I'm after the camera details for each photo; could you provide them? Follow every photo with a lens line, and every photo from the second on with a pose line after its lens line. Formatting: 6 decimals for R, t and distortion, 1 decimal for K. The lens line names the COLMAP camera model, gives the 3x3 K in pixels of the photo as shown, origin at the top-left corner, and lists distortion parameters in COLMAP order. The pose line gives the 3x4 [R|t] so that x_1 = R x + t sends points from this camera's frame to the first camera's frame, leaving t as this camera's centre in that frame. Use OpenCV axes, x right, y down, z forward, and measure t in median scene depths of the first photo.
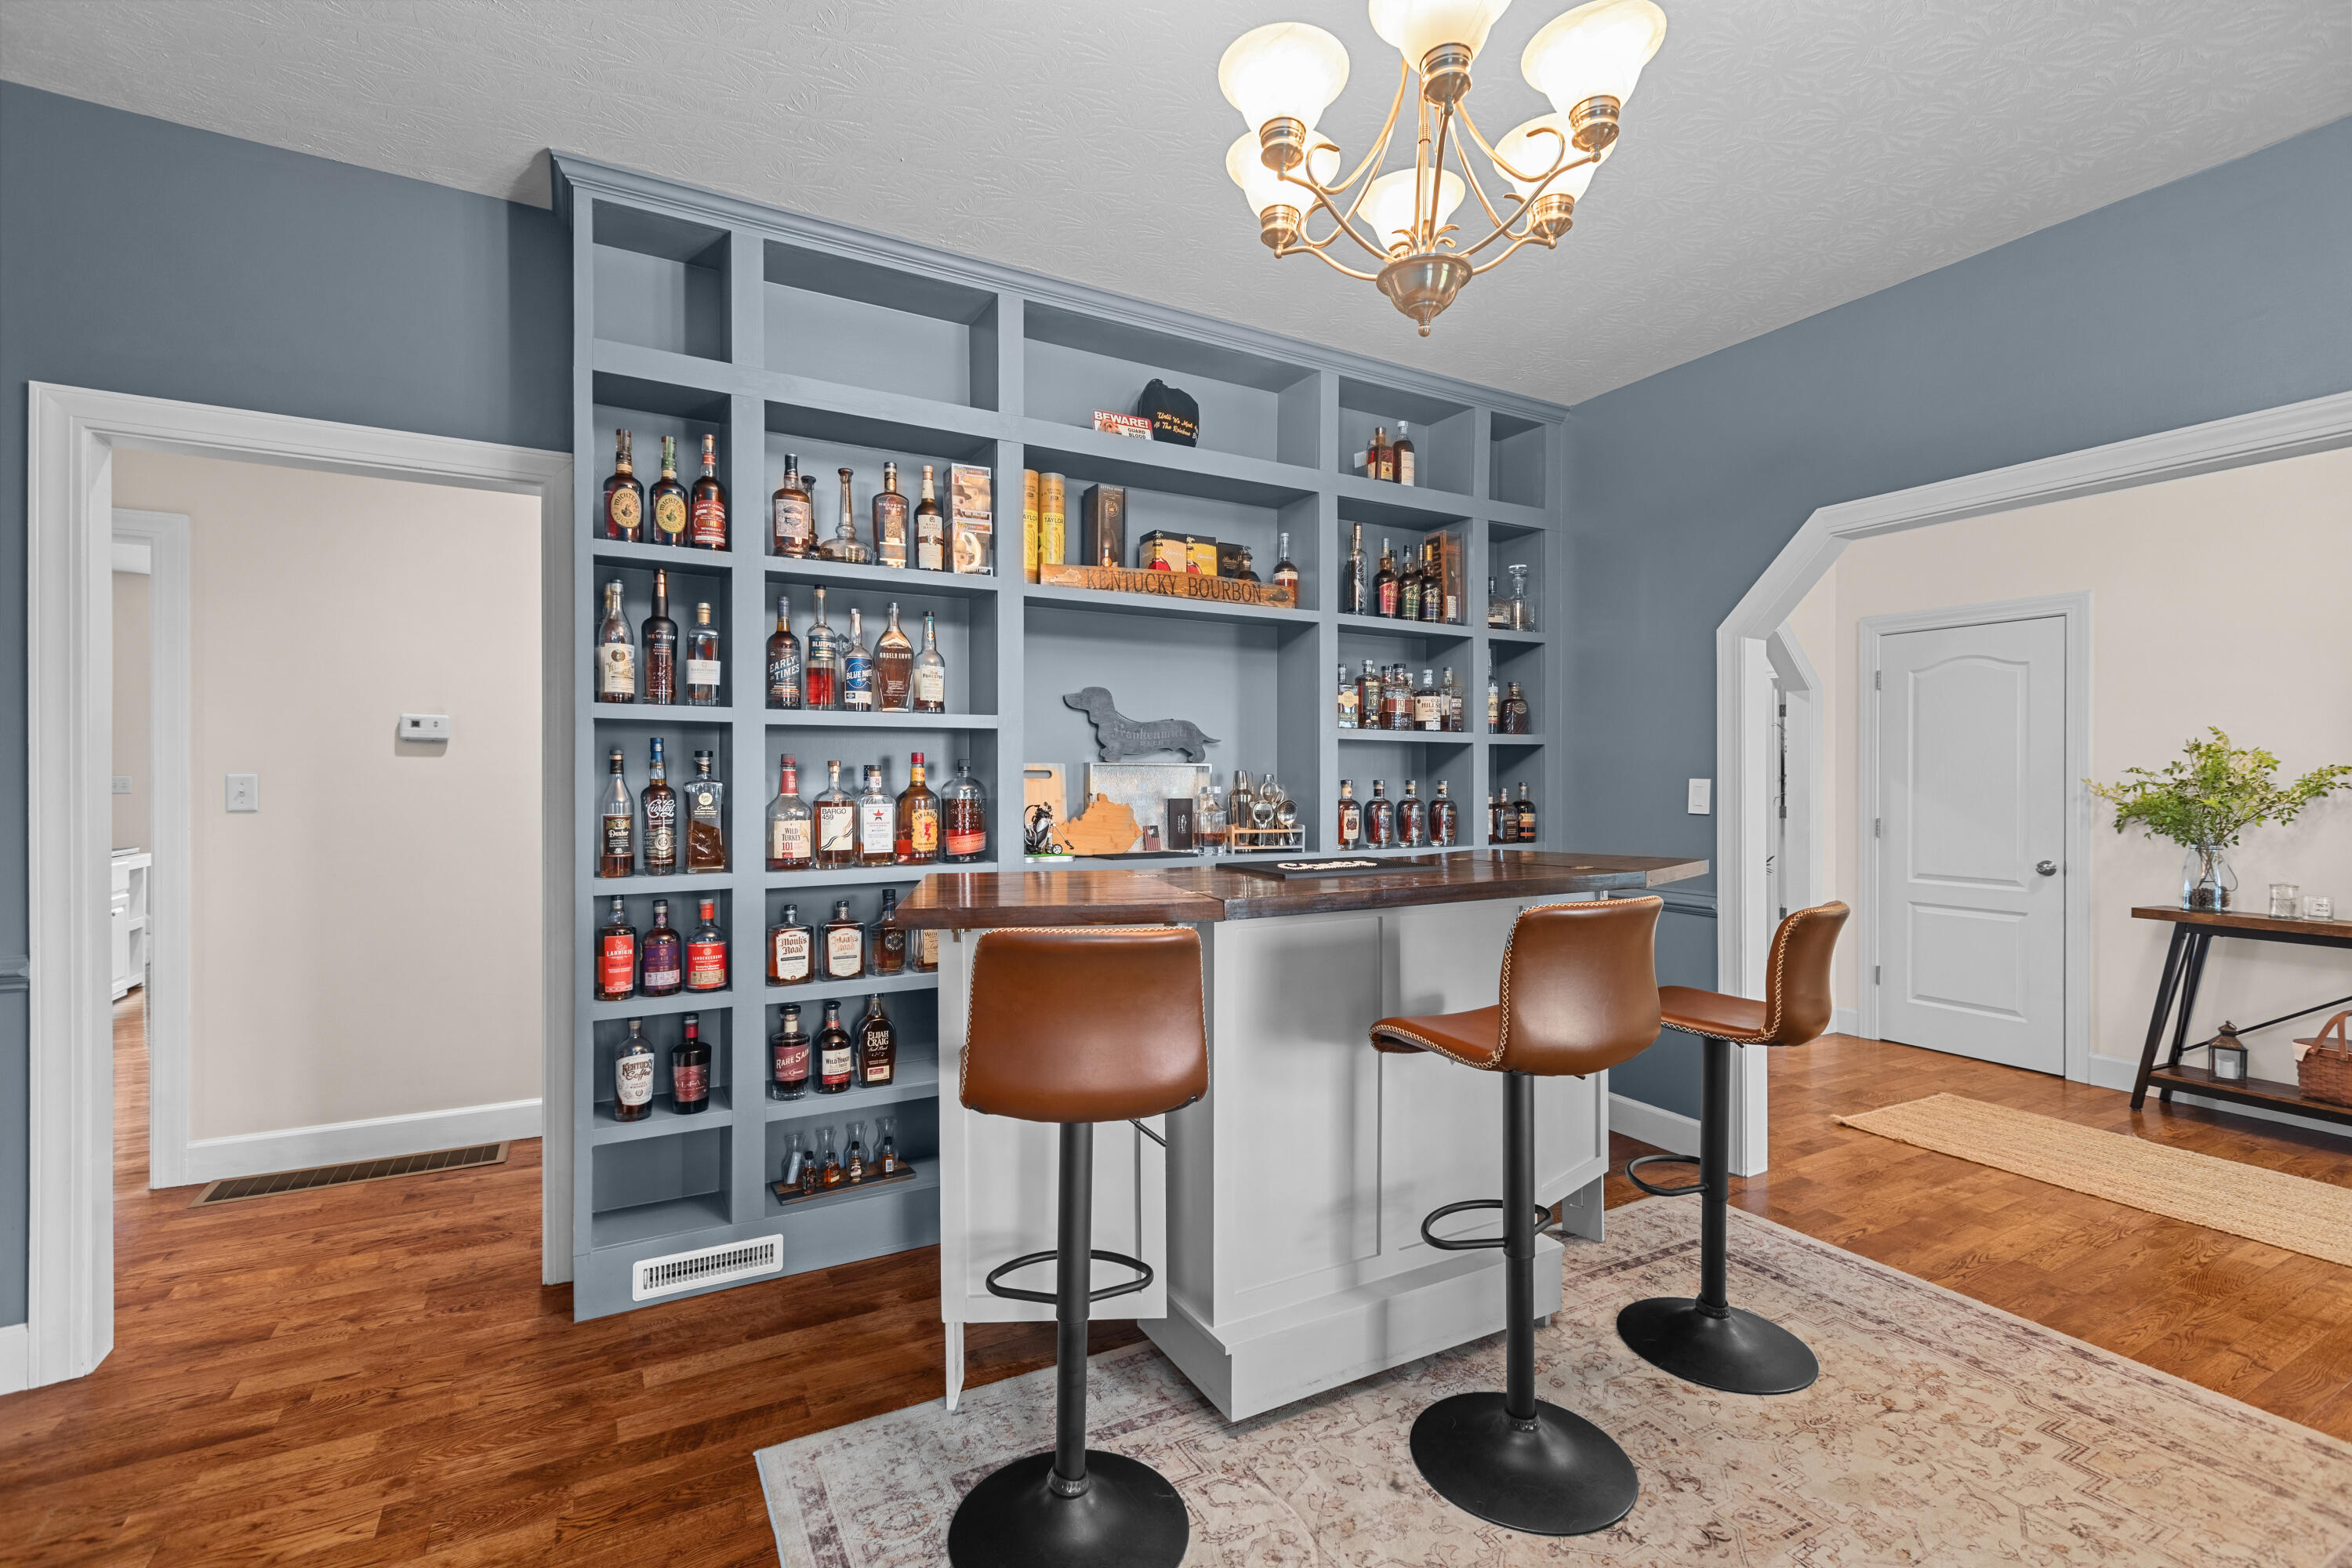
lens RADIAL K [[1053.9, 0, 1165.5], [0, 1053.9, 773.1], [0, 0, 1]] dist [0.000791, 0.000001]
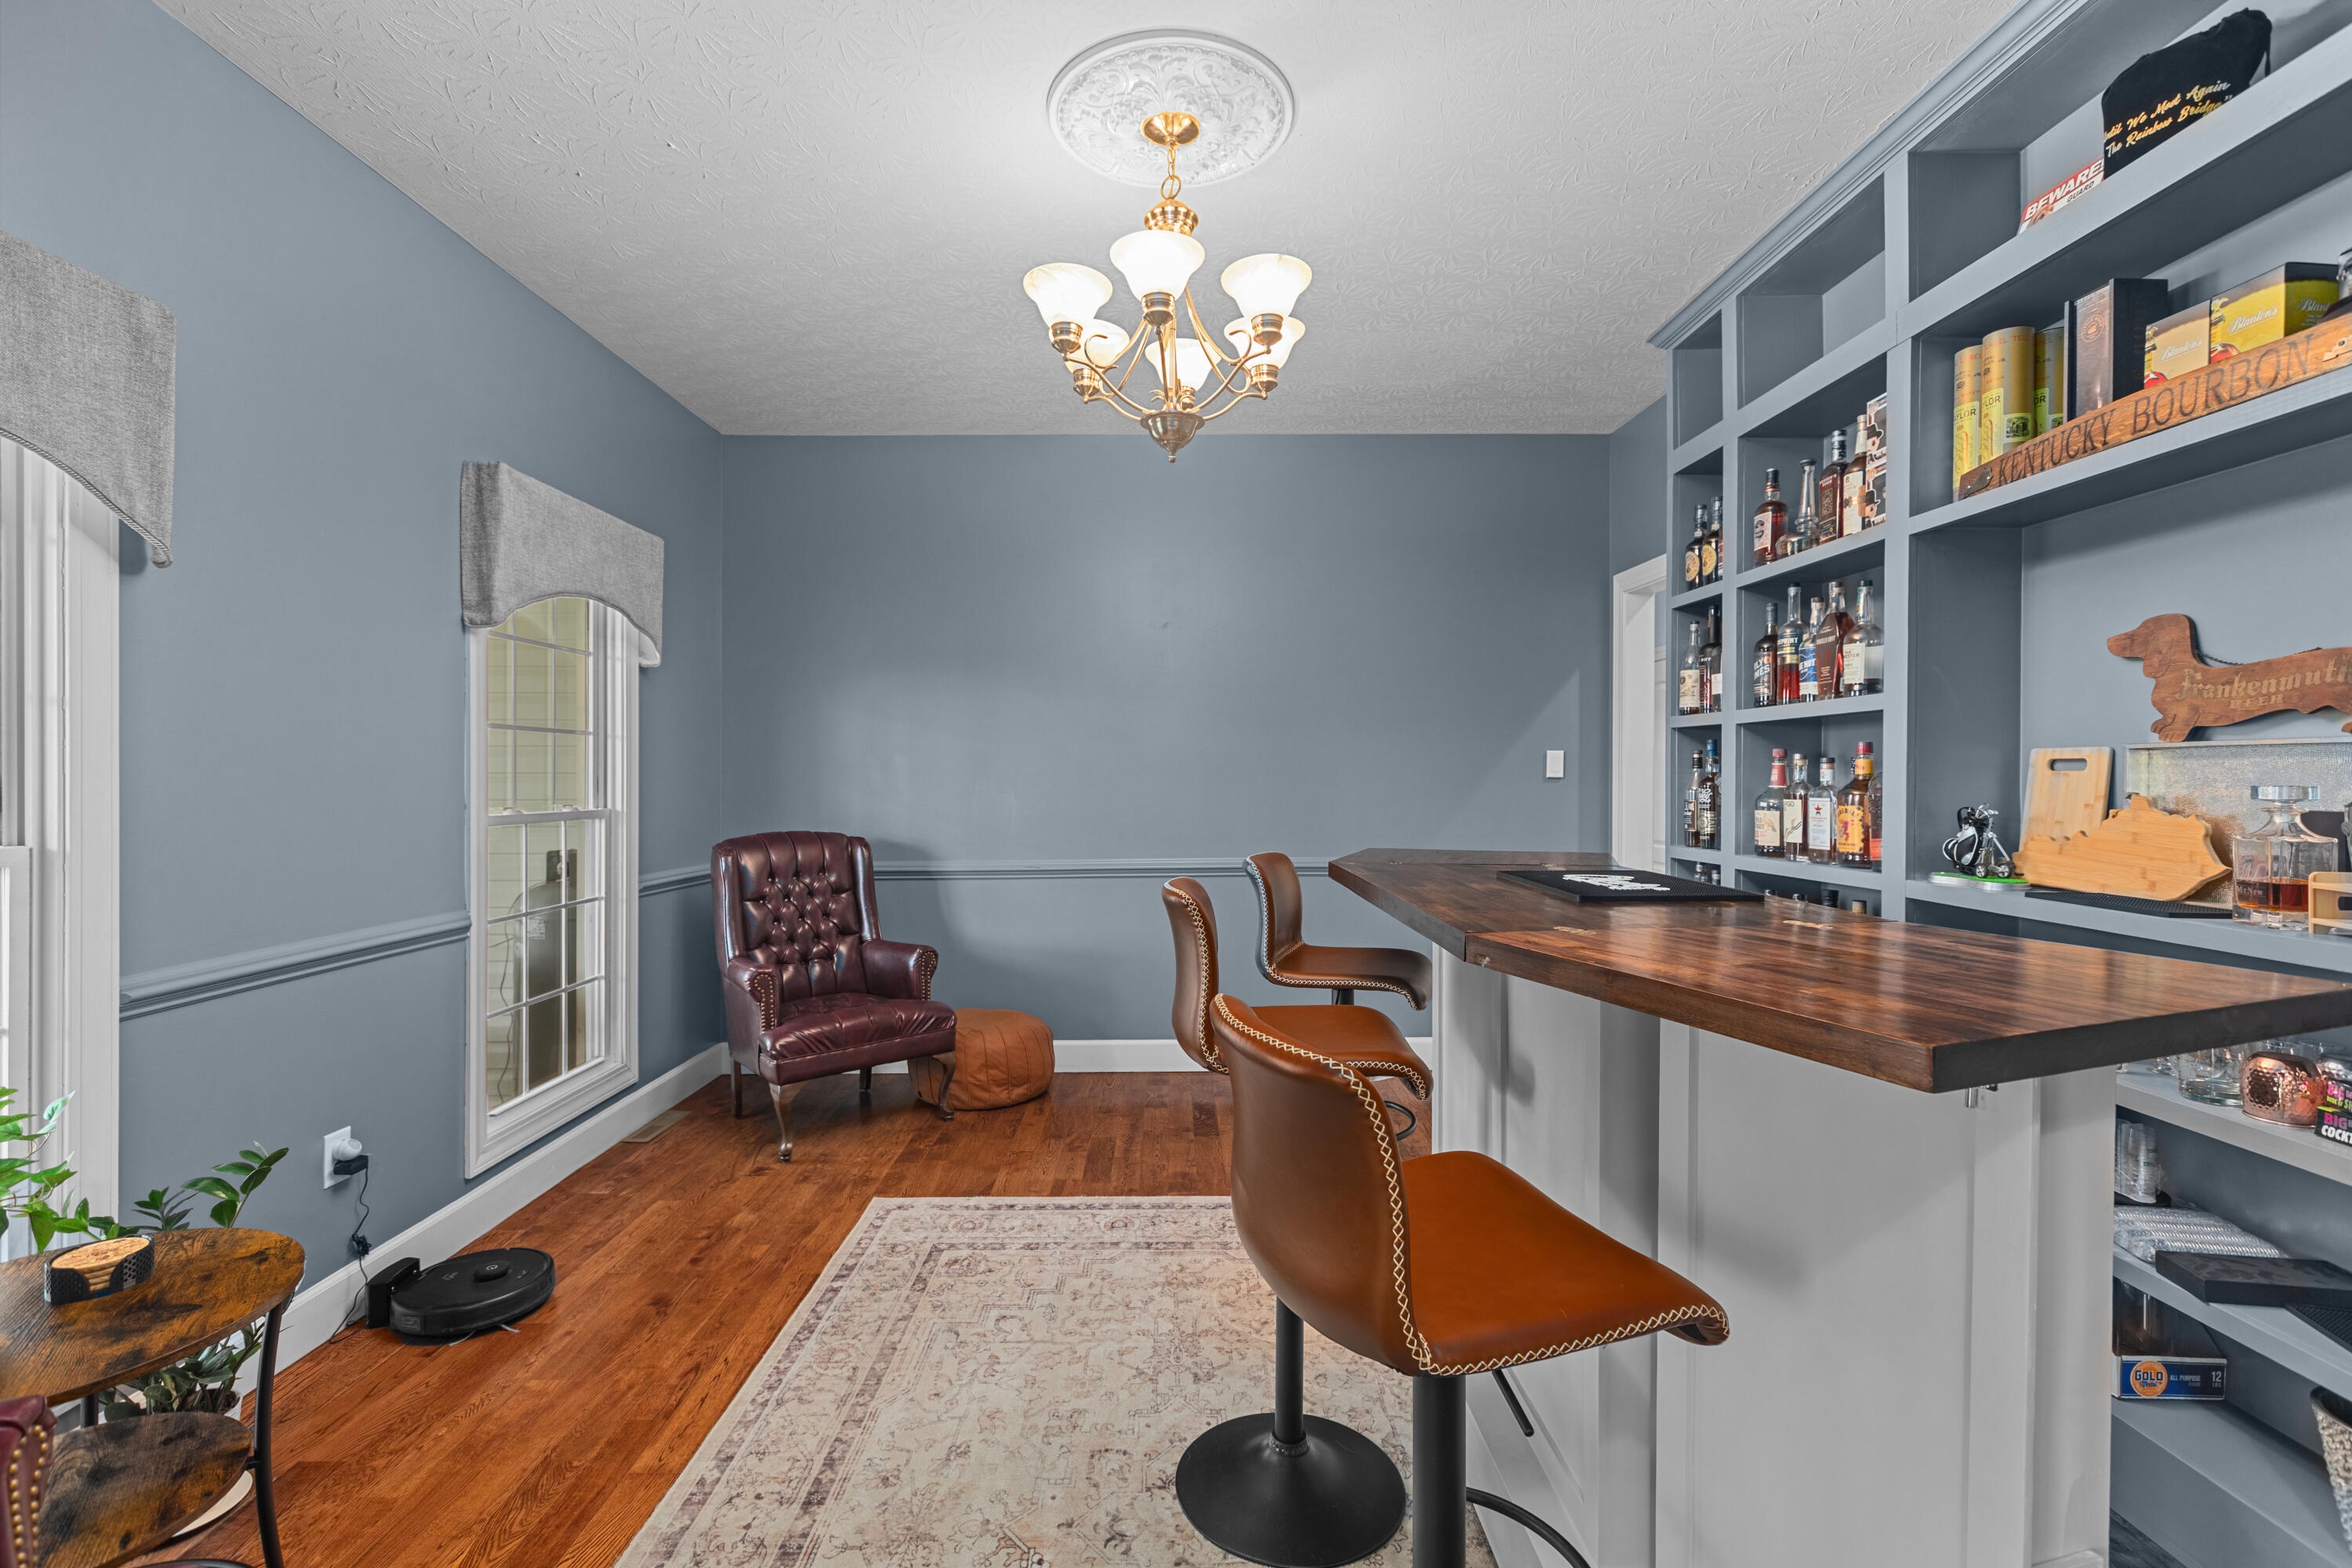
lens RADIAL K [[1053.9, 0, 1165.5], [0, 1053.9, 773.1], [0, 0, 1]] dist [0.000791, 0.000001]
pose [[-0.484067, -0.010175, -0.874972, 0.851161], [-0.007494, 0.999944, -0.007482, 0.018380], [0.874999, 0.002935, -0.484116, 0.948659]]
